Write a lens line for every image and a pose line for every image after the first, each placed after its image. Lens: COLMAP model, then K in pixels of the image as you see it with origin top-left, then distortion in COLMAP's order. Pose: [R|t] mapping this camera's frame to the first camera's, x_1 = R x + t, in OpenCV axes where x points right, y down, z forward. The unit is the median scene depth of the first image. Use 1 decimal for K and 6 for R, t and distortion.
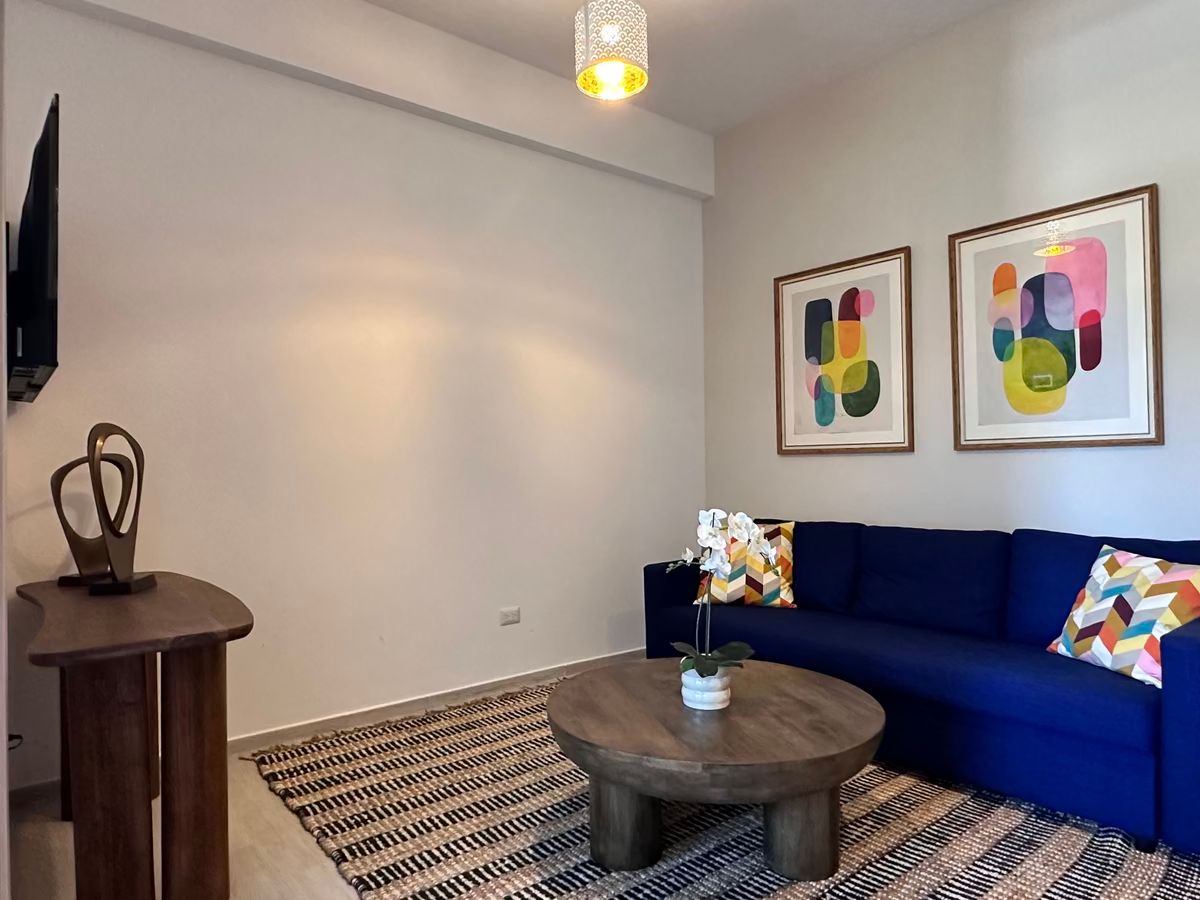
lens RADIAL K [[745.2, 0, 602.6], [0, 745.2, 448.6], [0, 0, 1]] dist [-0.004521, 0.000691]
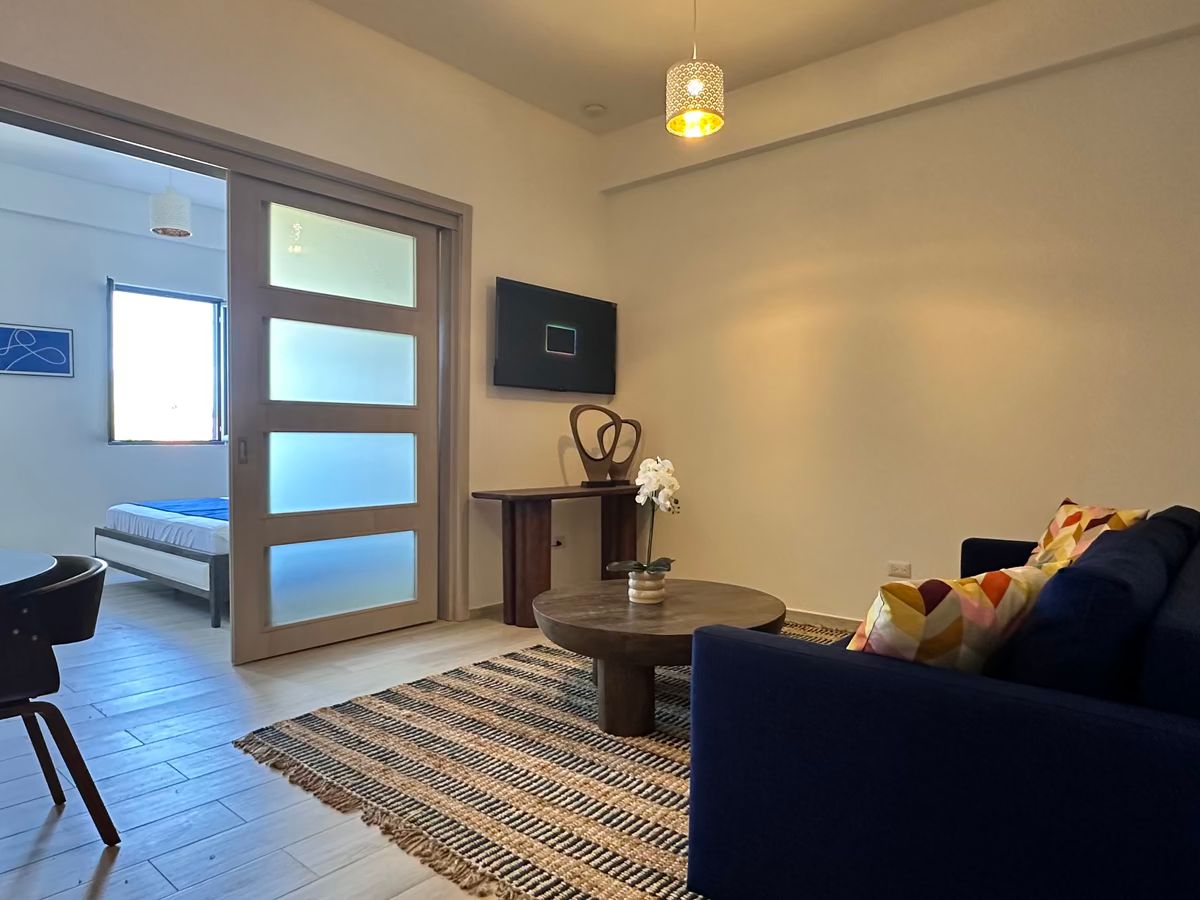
lens RADIAL K [[745.2, 0, 606.7], [0, 745.2, 446.2], [0, 0, 1]] dist [-0.004521, 0.000691]
pose [[0.191144, 0.015698, -0.981437, 0.937337], [0.016141, 0.999687, 0.019133, 0.027040], [0.981429, -0.019499, 0.190830, 0.448945]]
